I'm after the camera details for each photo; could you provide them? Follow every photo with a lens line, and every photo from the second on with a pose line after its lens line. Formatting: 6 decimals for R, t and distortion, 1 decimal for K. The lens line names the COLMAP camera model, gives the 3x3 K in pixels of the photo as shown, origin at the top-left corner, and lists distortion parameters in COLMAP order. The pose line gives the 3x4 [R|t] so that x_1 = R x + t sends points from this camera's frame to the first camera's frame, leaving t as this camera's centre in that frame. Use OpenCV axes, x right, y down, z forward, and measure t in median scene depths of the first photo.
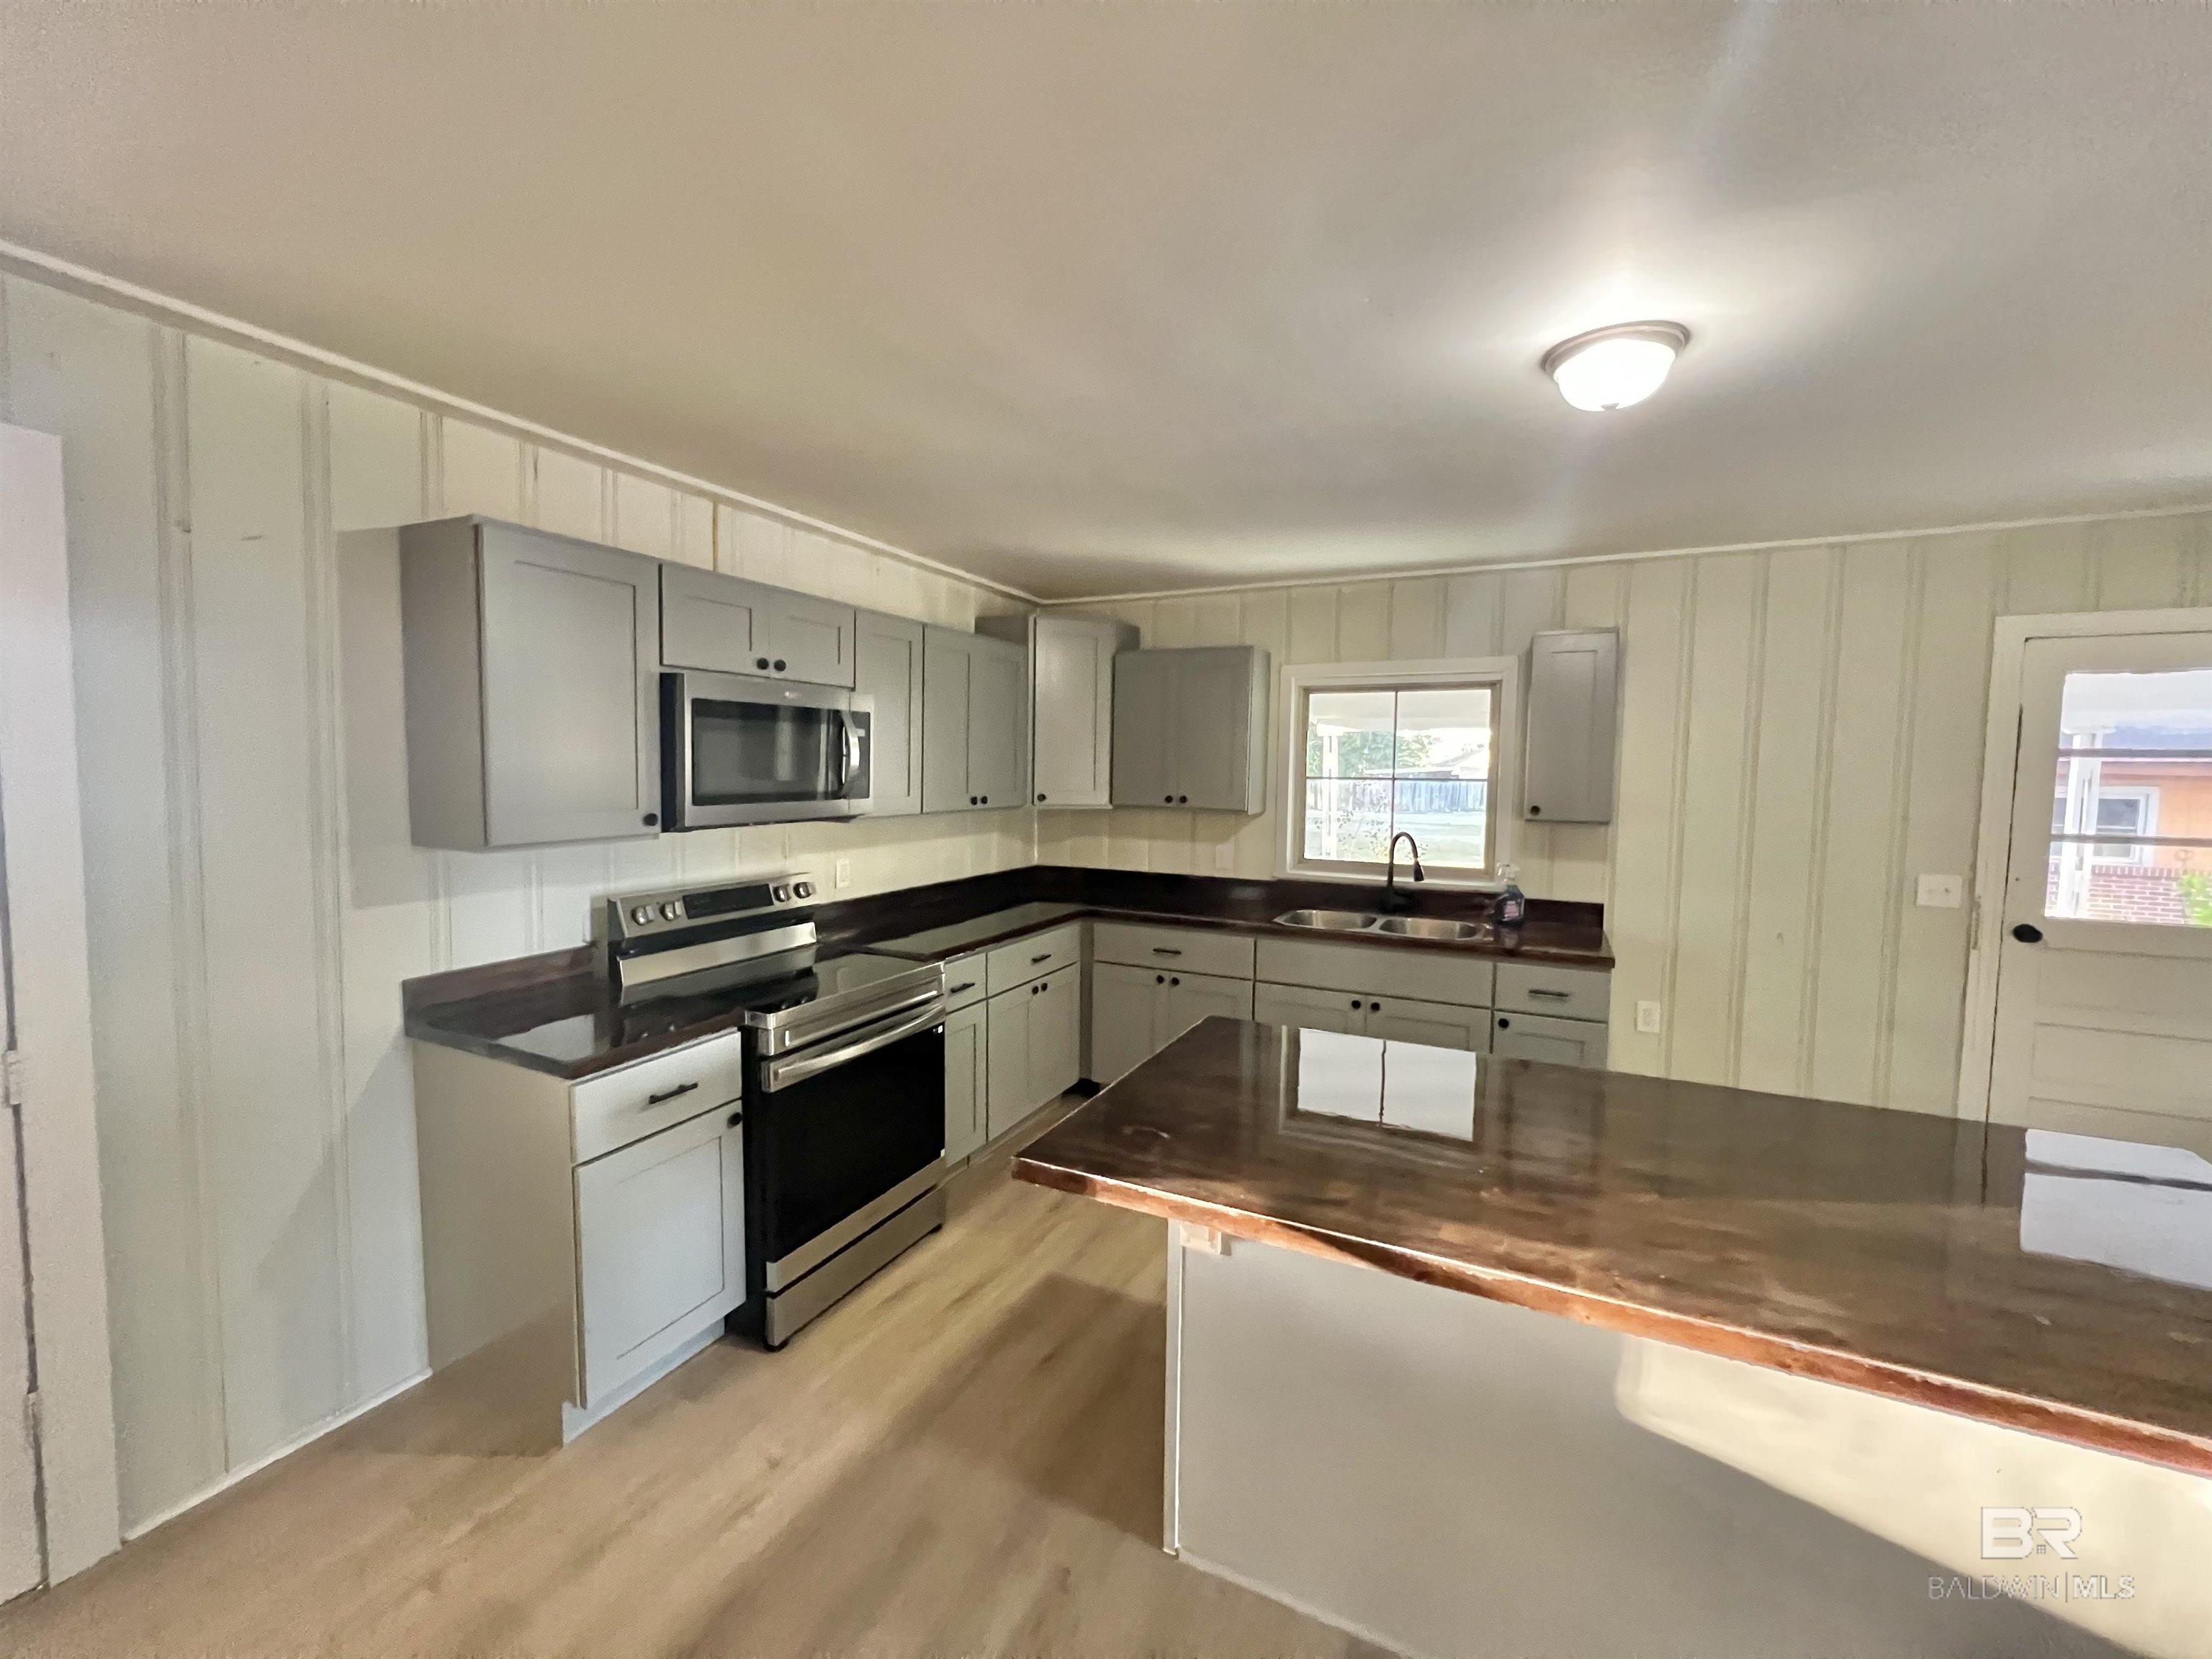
lens RADIAL K [[889.3, 0, 1100.9], [0, 889.3, 828.7], [0, 0, 1]] dist [-0.001876, 0.001042]
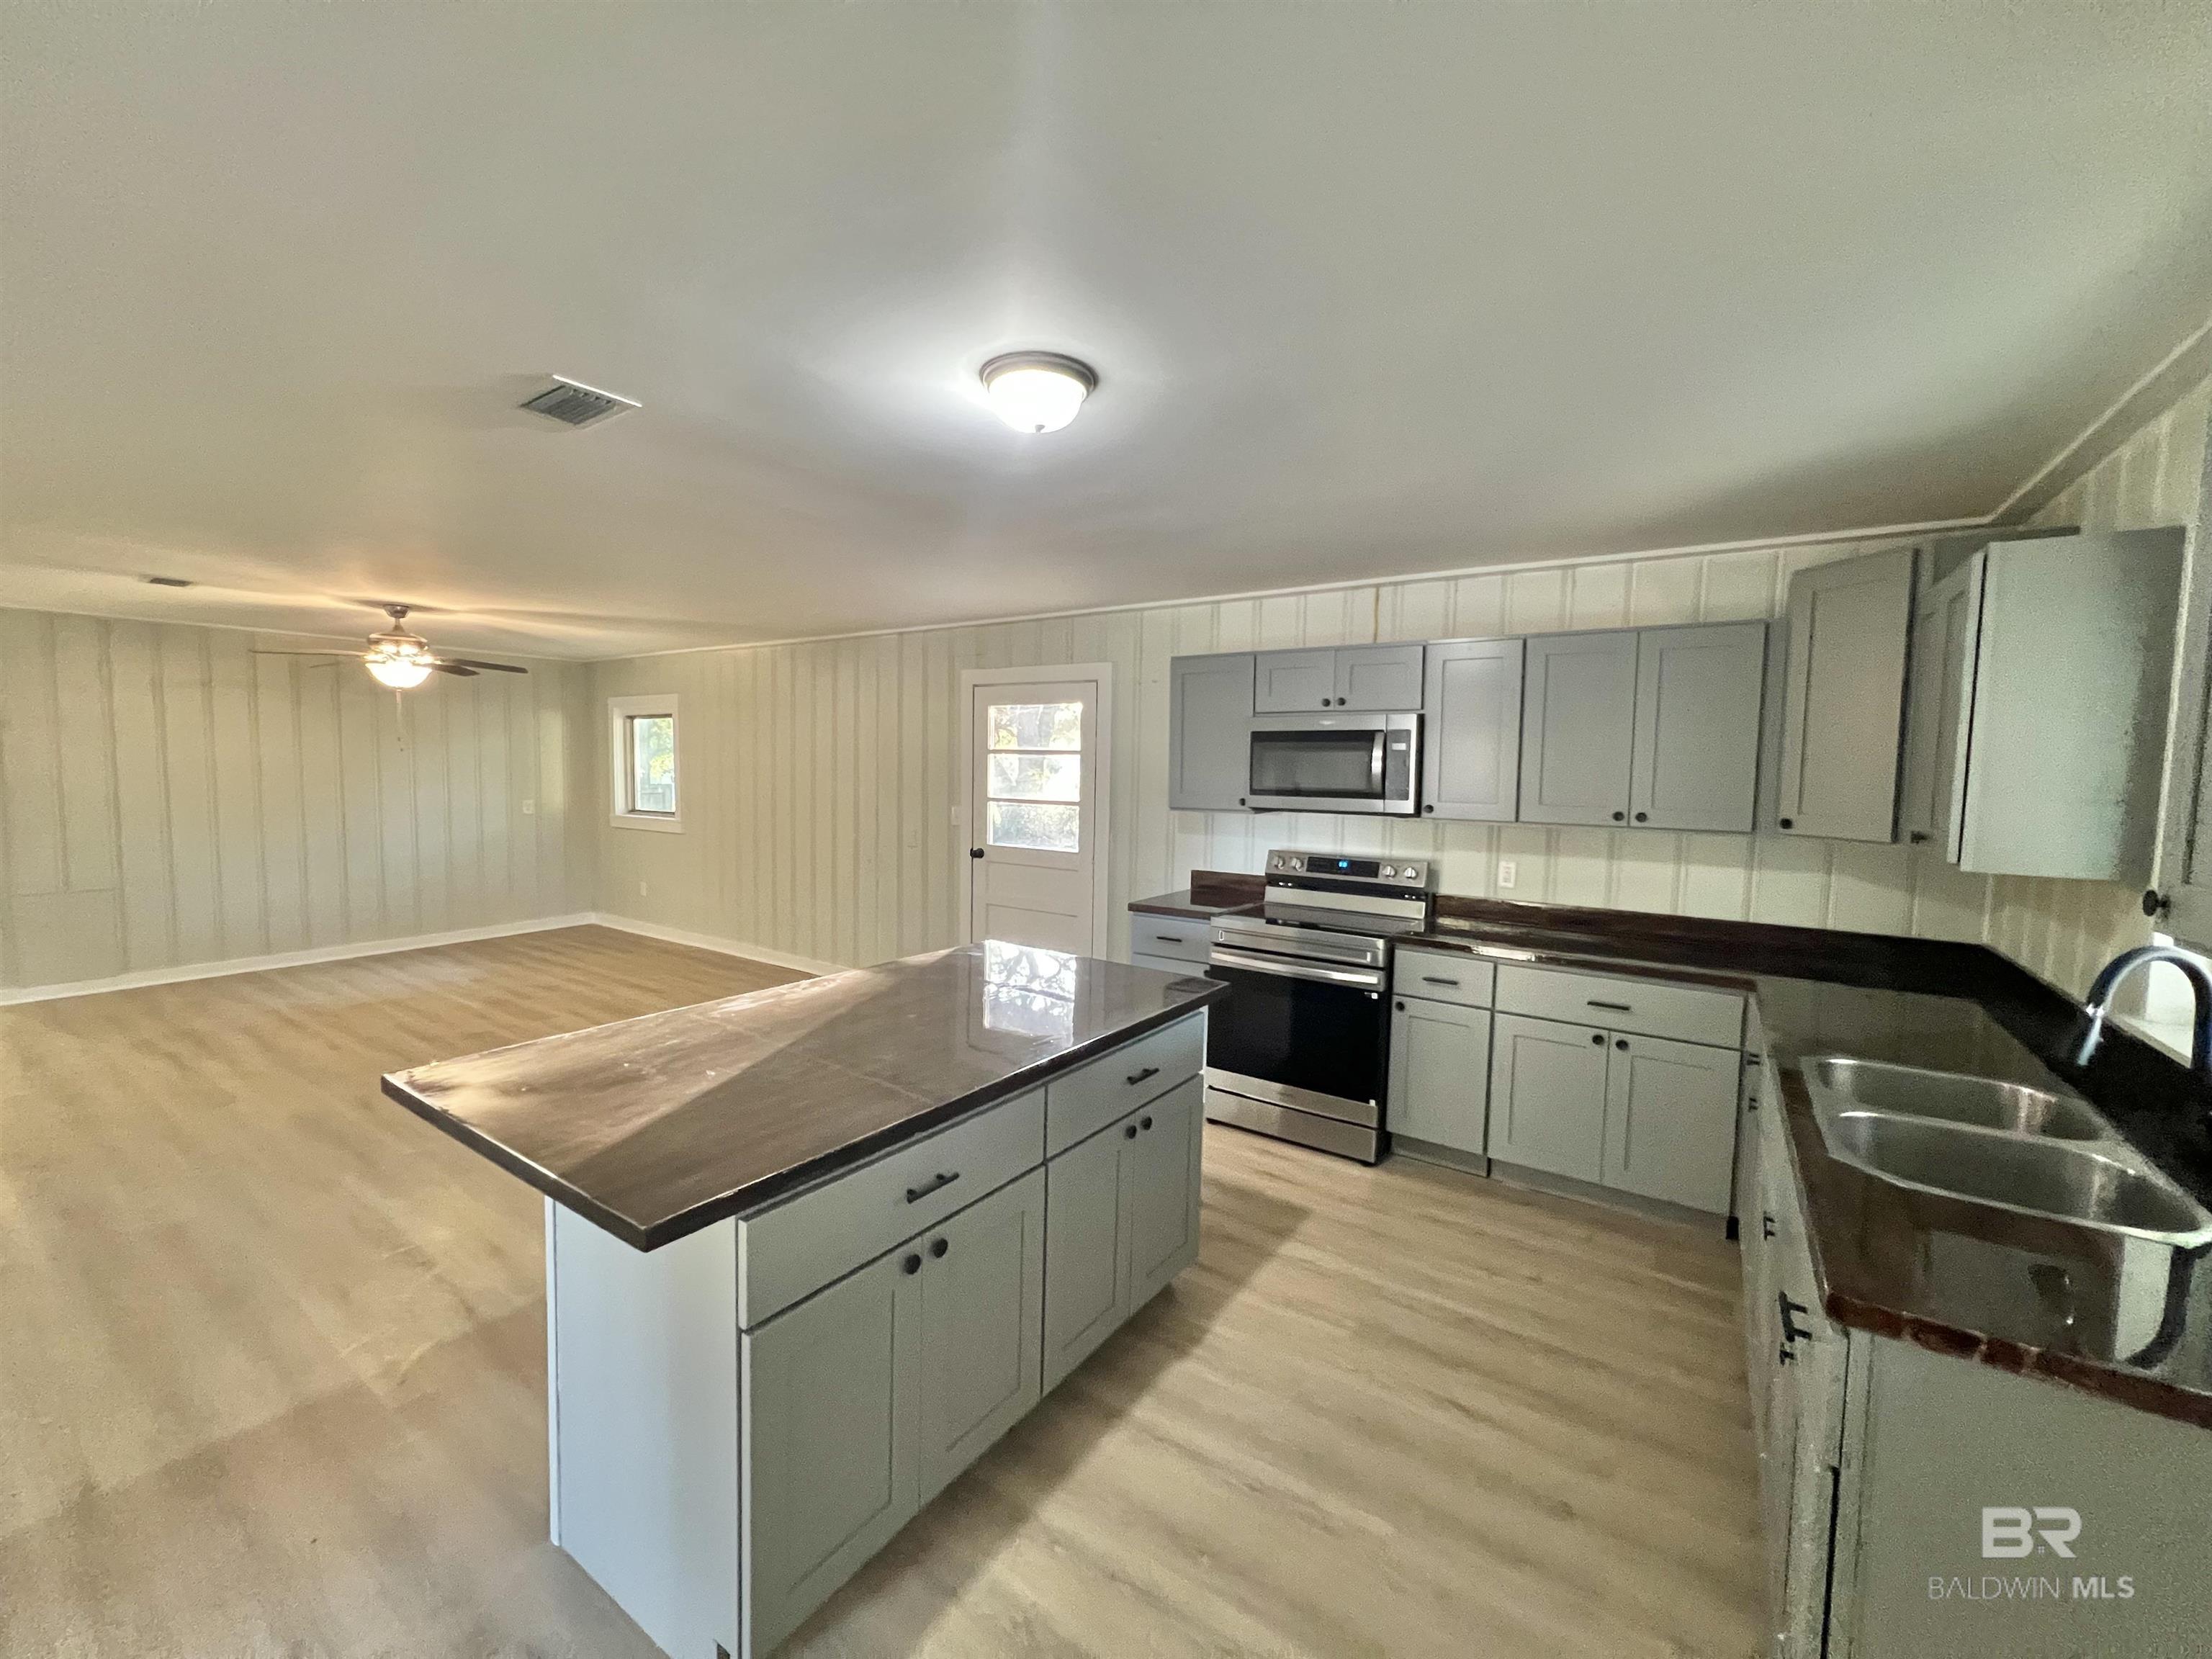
lens RADIAL K [[889.4, 0, 1101.6], [0, 889.4, 825.5], [0, 0, 1]] dist [-0.002364, 0.001703]
pose [[-0.141074, 0.052097, -0.988627, 0.913633], [-0.089975, 0.993807, 0.065209, -0.038772], [0.985902, 0.098151, -0.135513, 0.697845]]
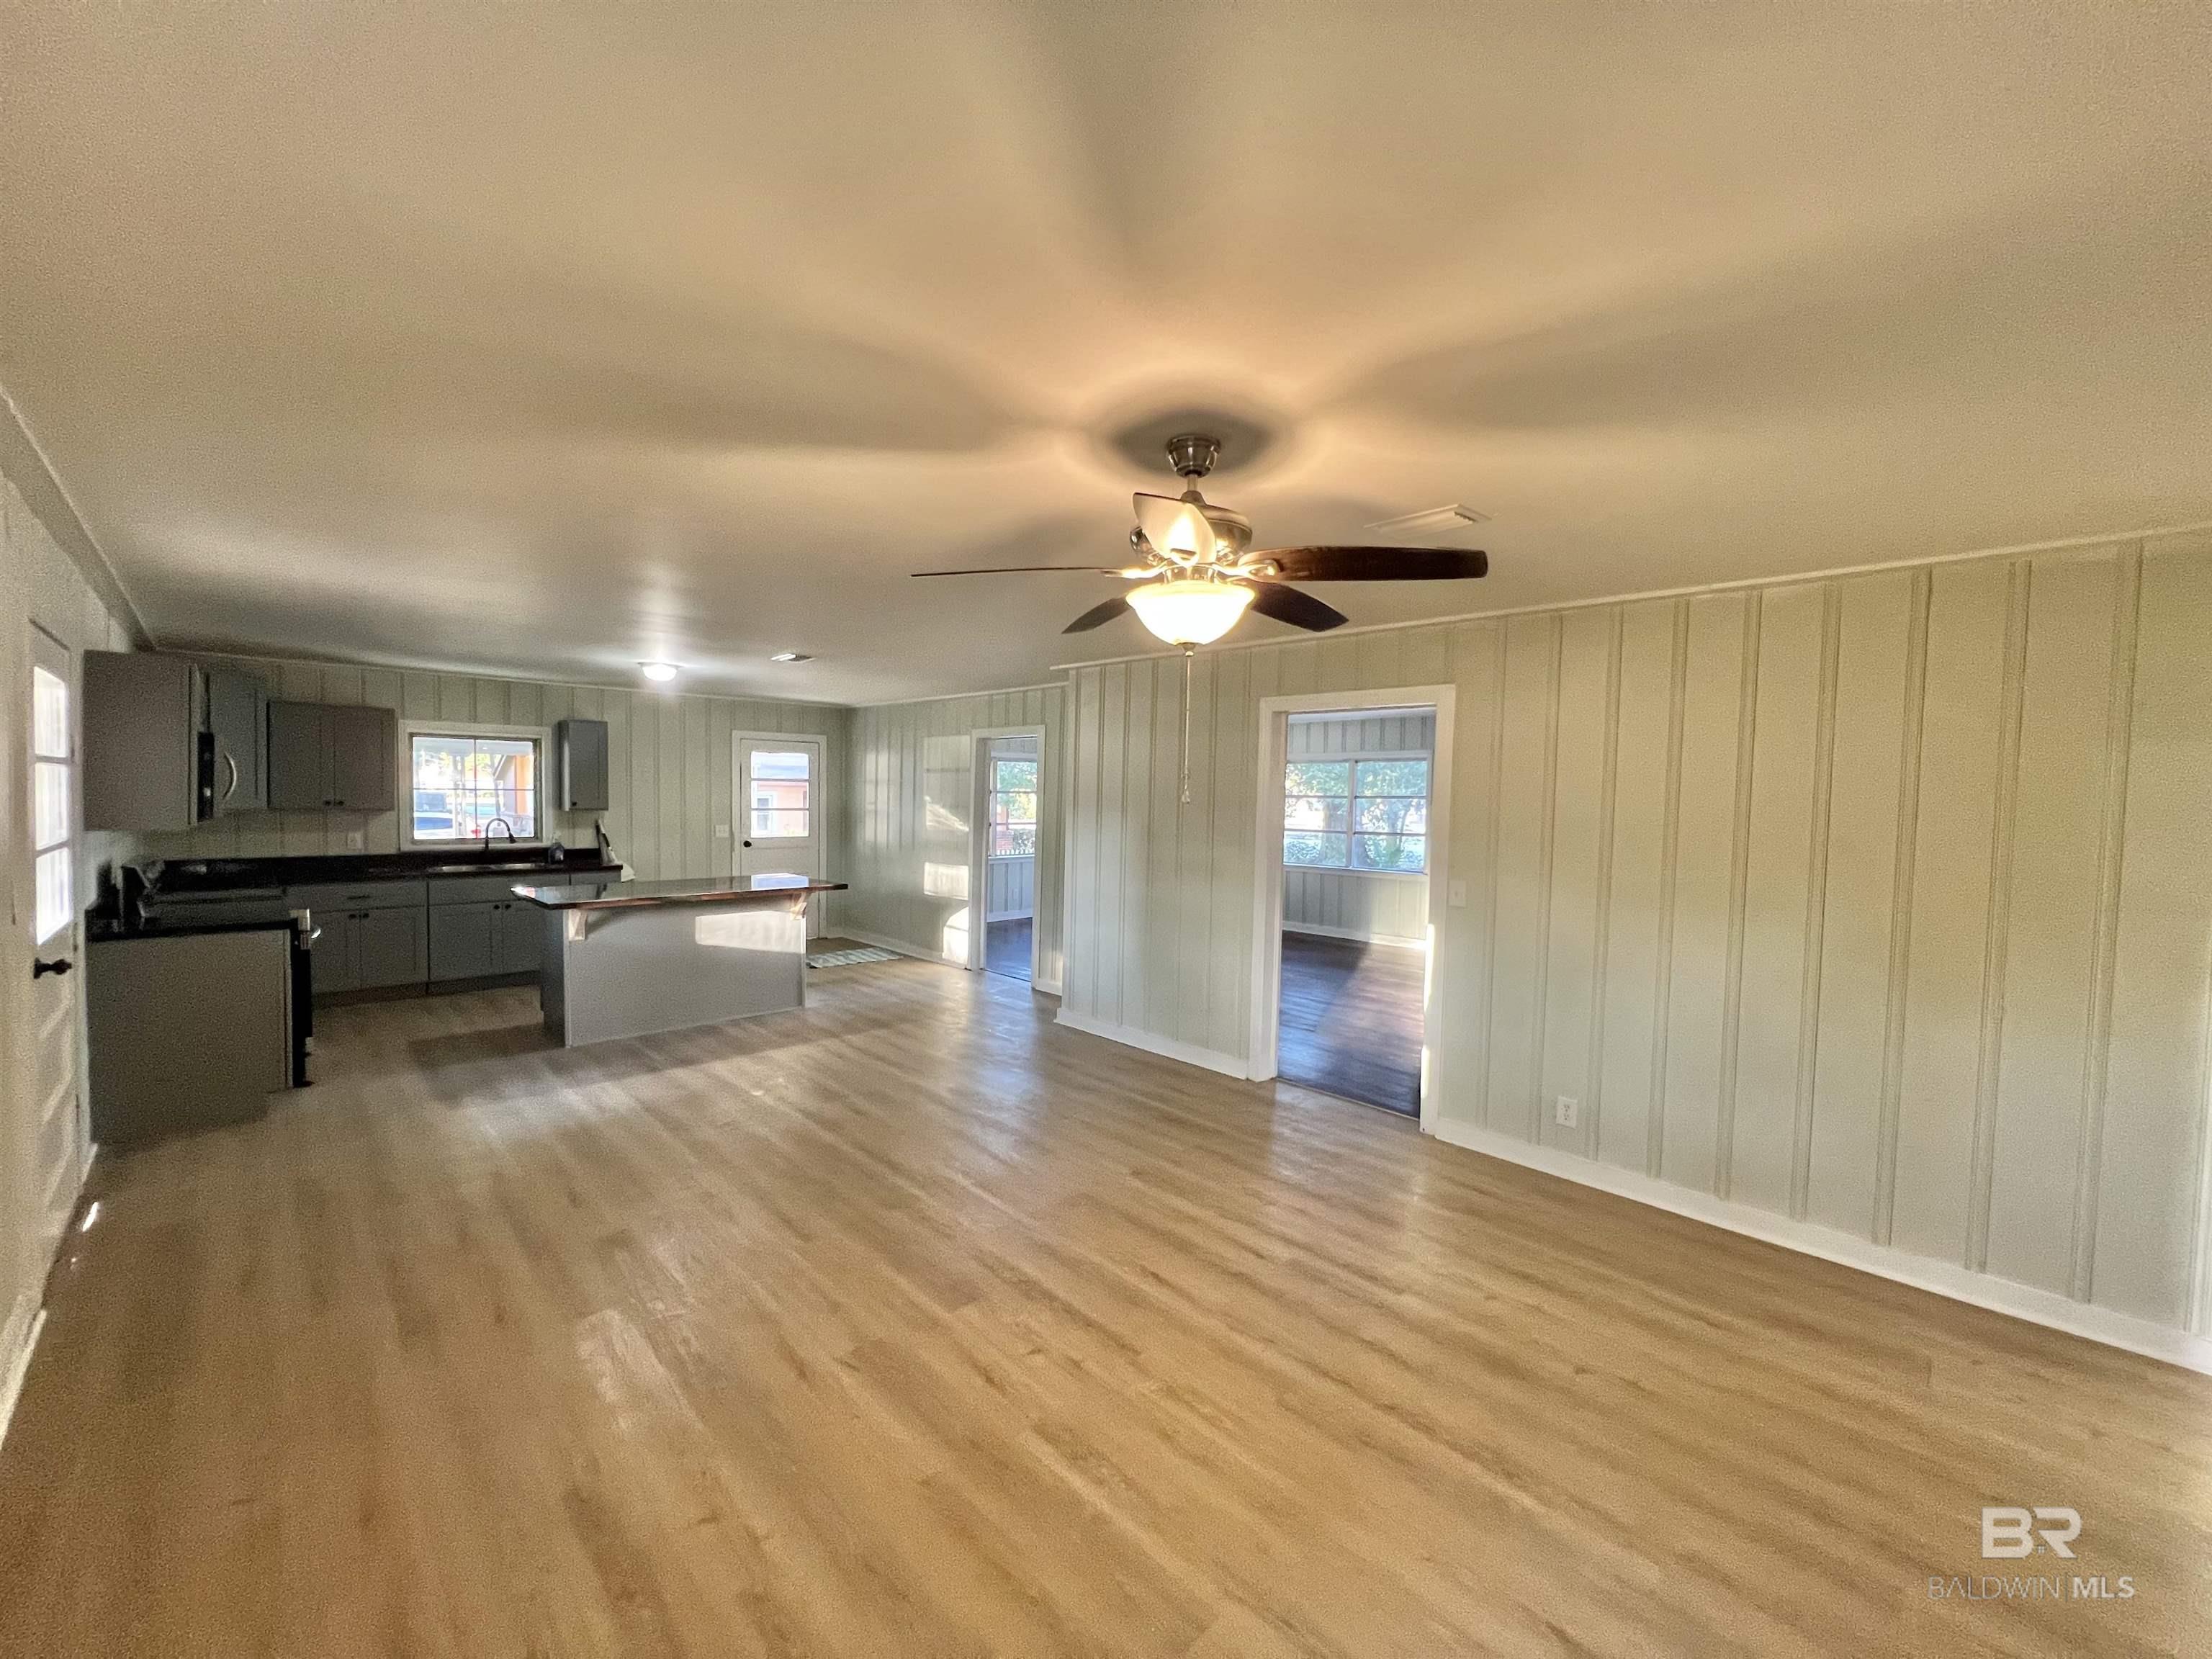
lens RADIAL K [[889.3, 0, 1110.5], [0, 889.3, 826.5], [0, 0, 1]] dist [-0.001876, 0.001042]
pose [[0.331846, -0.042809, 0.942362, -1.145987], [0.052553, 0.998257, 0.026843, 0.044596], [-0.941869, 0.040616, 0.333517, -0.956244]]
